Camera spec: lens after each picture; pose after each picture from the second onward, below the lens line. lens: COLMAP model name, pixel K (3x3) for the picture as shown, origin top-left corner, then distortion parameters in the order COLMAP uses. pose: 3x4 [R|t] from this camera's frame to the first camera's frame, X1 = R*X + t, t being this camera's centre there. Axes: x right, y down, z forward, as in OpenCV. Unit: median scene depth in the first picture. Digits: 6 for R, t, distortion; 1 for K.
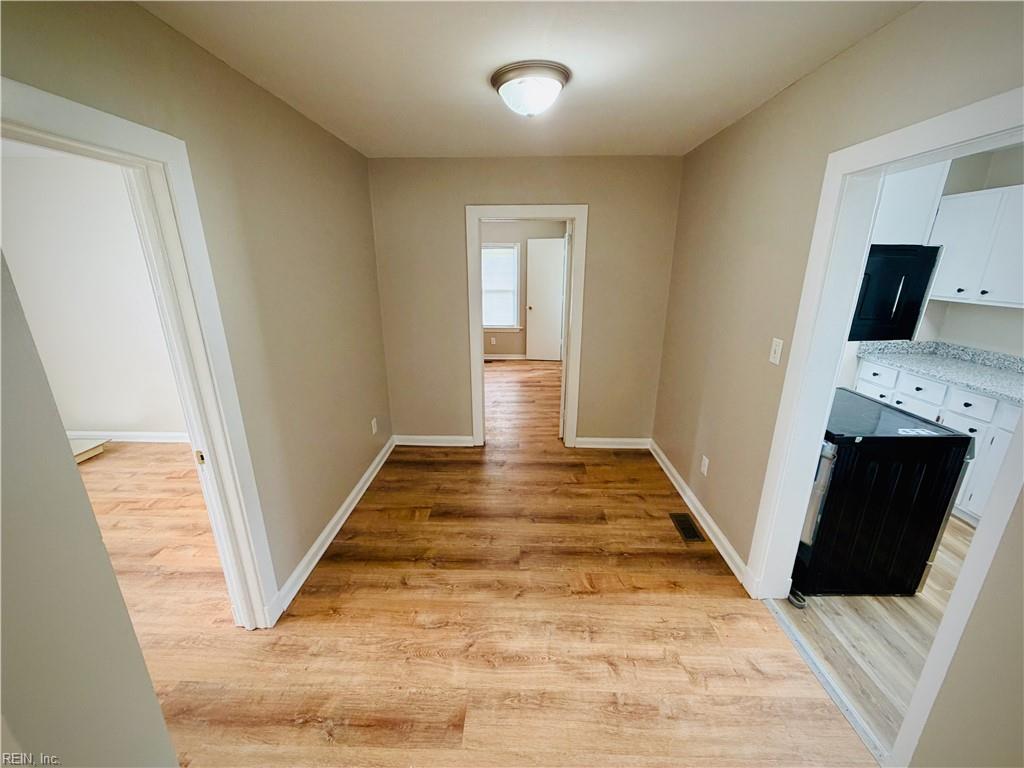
lens RADIAL K [[406.0, 0, 512.0], [0, 406.0, 384.0], [0, 0, 1]] dist [0.000311, -0.000042]
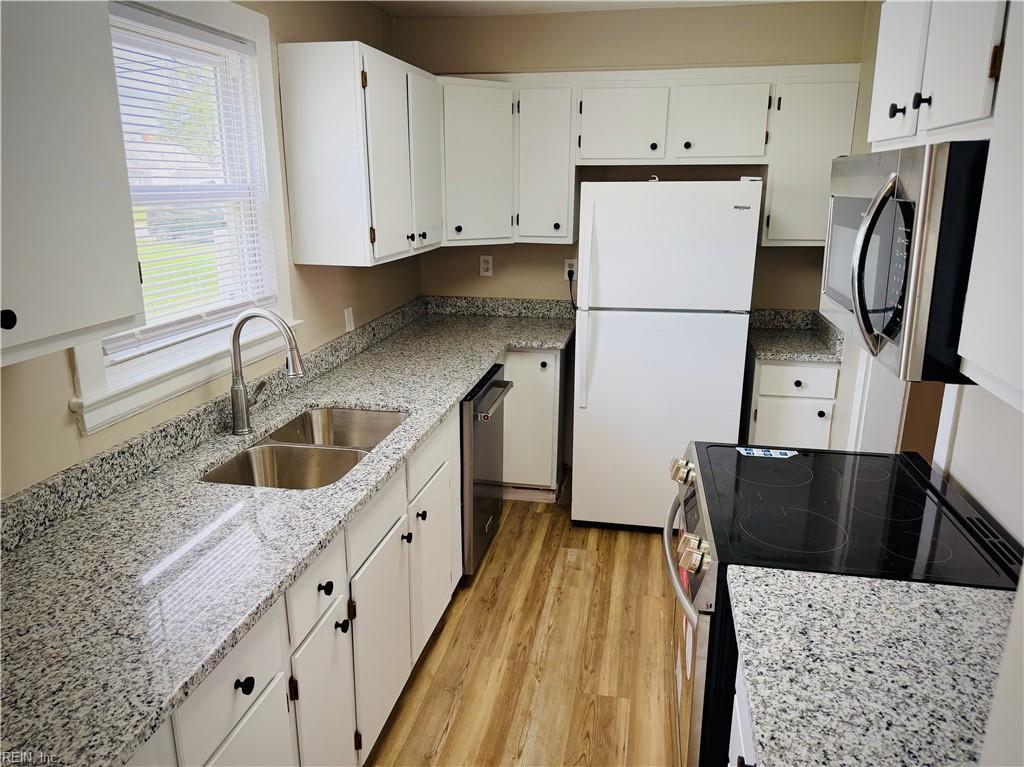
lens RADIAL K [[722.2, 0, 512.0], [0, 722.2, 383.5], [0, 0, 1]] dist [0.060991, -0.104973]
pose [[-0.985647, -0.048073, 0.161831, 0.770081], [0.046162, 0.845322, 0.532260, -0.375951], [-0.162386, 0.532090, -0.830970, 1.237891]]
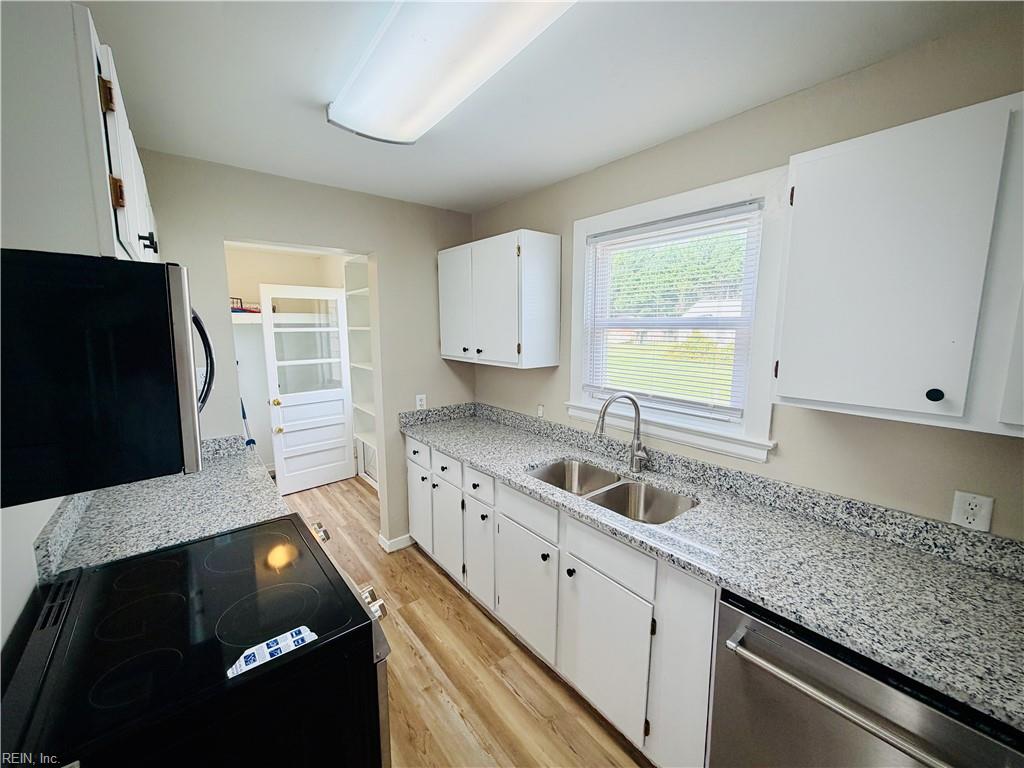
lens RADIAL K [[406.0, 0, 512.0], [0, 406.0, 384.0], [0, 0, 1]] dist [0.000311, -0.000042]
pose [[0.761175, -0.091828, 0.642013, 0.593594], [0.188346, 0.978560, -0.083339, -0.060141], [-0.620596, 0.184356, 0.762151, 0.257996]]
